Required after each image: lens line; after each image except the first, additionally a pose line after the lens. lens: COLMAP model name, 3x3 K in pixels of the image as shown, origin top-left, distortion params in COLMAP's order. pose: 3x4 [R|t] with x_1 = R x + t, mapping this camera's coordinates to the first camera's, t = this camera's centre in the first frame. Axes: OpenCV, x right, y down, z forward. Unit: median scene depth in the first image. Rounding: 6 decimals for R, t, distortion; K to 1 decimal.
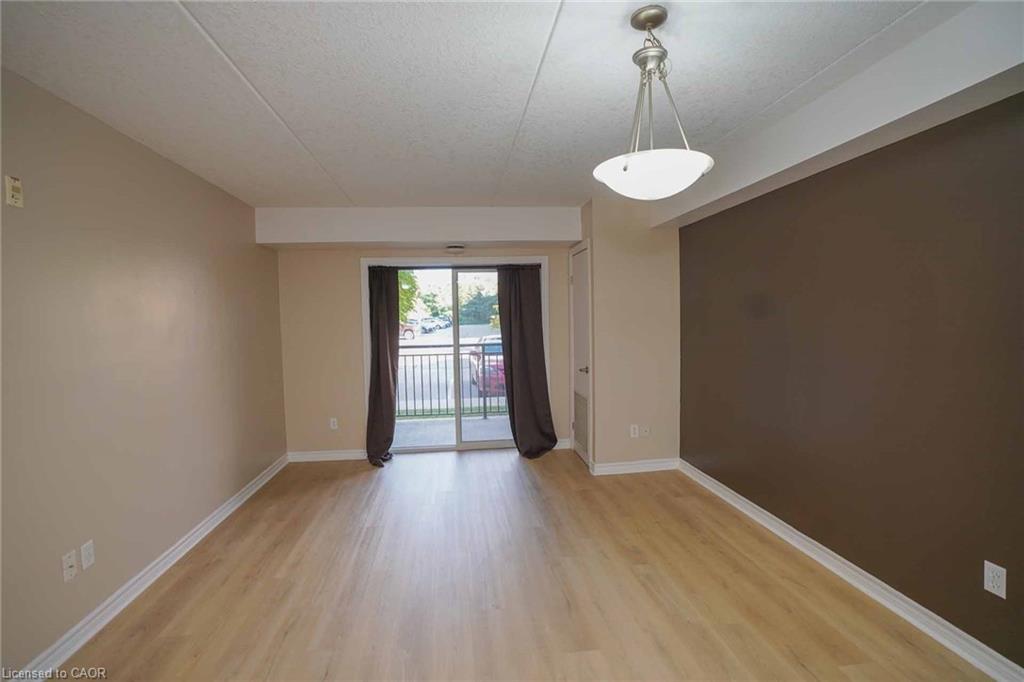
lens RADIAL K [[475.8, 0, 513.3], [0, 475.8, 341.2], [0, 0, 1]] dist [-0.052028, 0.012322]
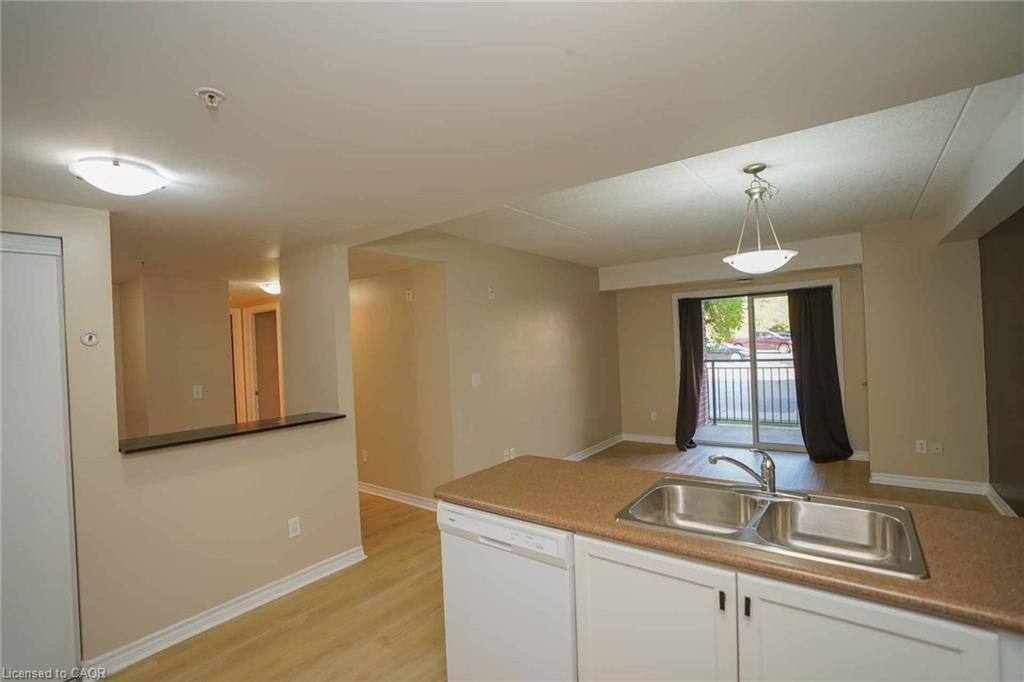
lens RADIAL K [[475.8, 0, 513.0], [0, 475.8, 345.0], [0, 0, 1]] dist [-0.052028, 0.012322]
pose [[0.727814, -0.009675, -0.685706, 0.273509], [-0.006959, 0.999745, -0.021491, 0.000795], [0.685739, 0.020413, 0.727561, -0.289270]]
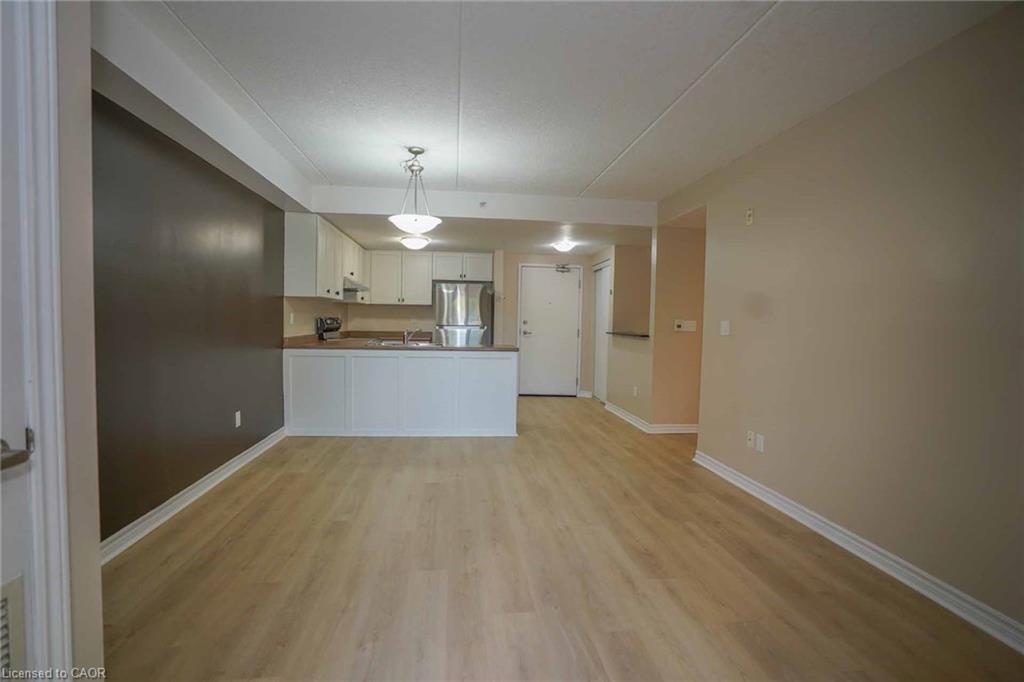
lens RADIAL K [[475.8, 0, 513.7], [0, 475.8, 339.3], [0, 0, 1]] dist [-0.052028, 0.012322]
pose [[-0.999980, 0.000648, 0.006233, -0.060231], [0.001210, 0.995880, 0.090676, -0.004170], [-0.006148, 0.090682, -0.995861, 1.093315]]
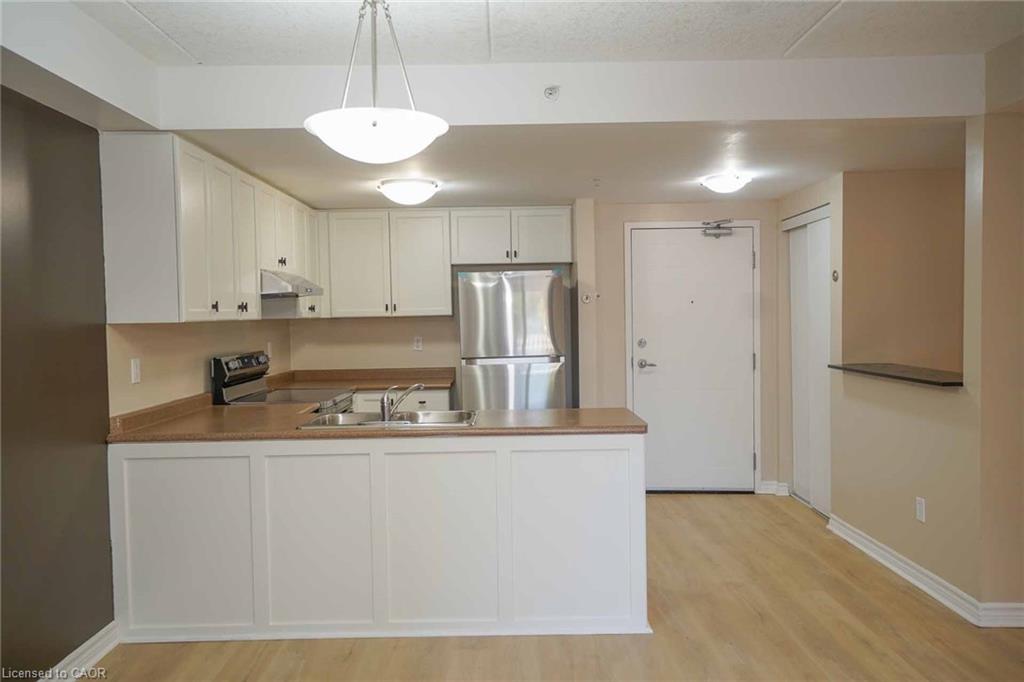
lens RADIAL K [[768.2, 0, 513.2], [0, 768.2, 335.8], [0, 0, 1]] dist [0.020742, -0.003811]
pose [[-0.992507, 0.033848, 0.117403, -0.027974], [0.042939, 0.996199, 0.075792, -0.032325], [-0.114391, 0.080265, -0.990188, 0.773905]]
